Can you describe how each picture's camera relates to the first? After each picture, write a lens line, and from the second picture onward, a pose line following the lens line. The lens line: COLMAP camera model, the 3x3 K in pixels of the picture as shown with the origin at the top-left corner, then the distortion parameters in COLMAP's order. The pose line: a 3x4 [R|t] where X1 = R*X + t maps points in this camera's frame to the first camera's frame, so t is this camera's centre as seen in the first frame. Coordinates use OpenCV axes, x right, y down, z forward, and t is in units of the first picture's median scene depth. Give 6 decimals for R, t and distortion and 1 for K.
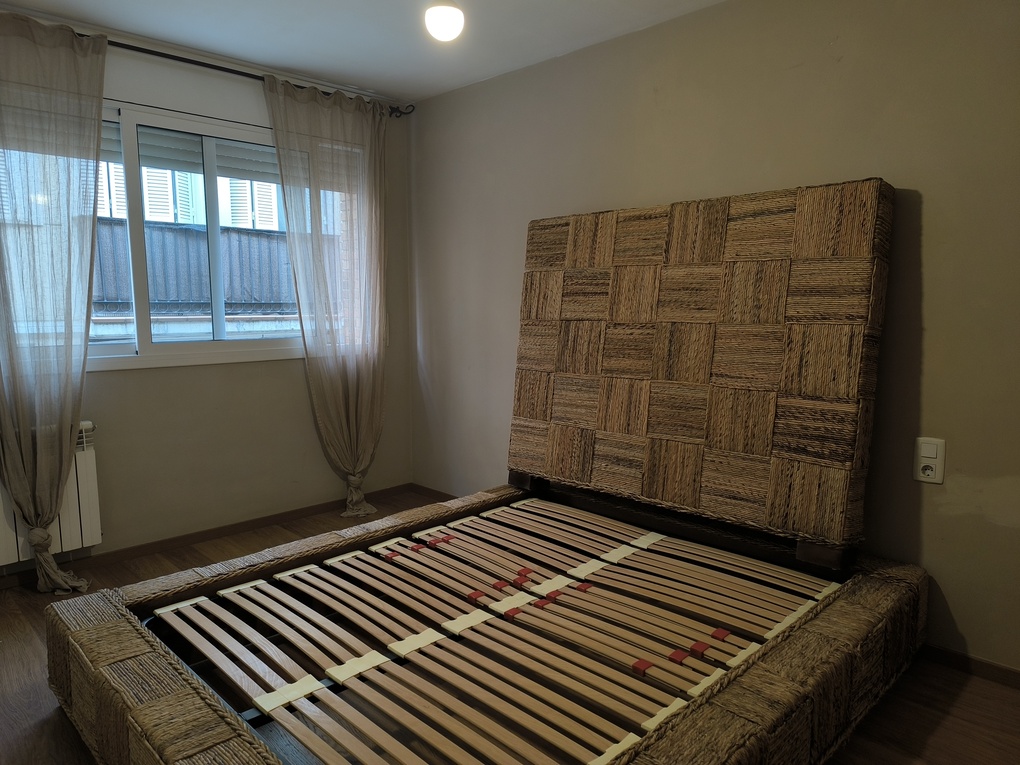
lens RADIAL K [[697.6, 0, 508.5], [0, 697.6, 379.8], [0, 0, 1]] dist [0.051473, -0.055425]
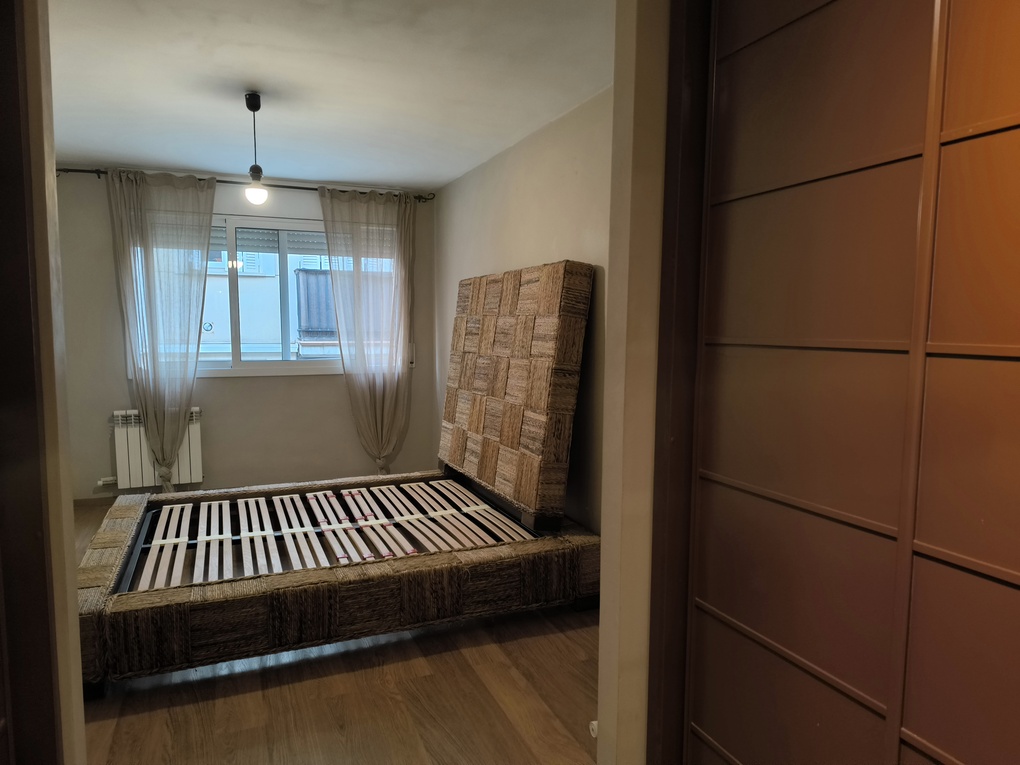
lens RADIAL K [[697.6, 0, 508.4], [0, 697.6, 383.5], [0, 0, 1]] dist [0.051473, -0.055425]
pose [[0.925577, 0.037836, -0.376663, 0.720544], [-0.047988, 0.998693, -0.017603, -0.002908], [0.375505, 0.034368, 0.926183, -0.269061]]
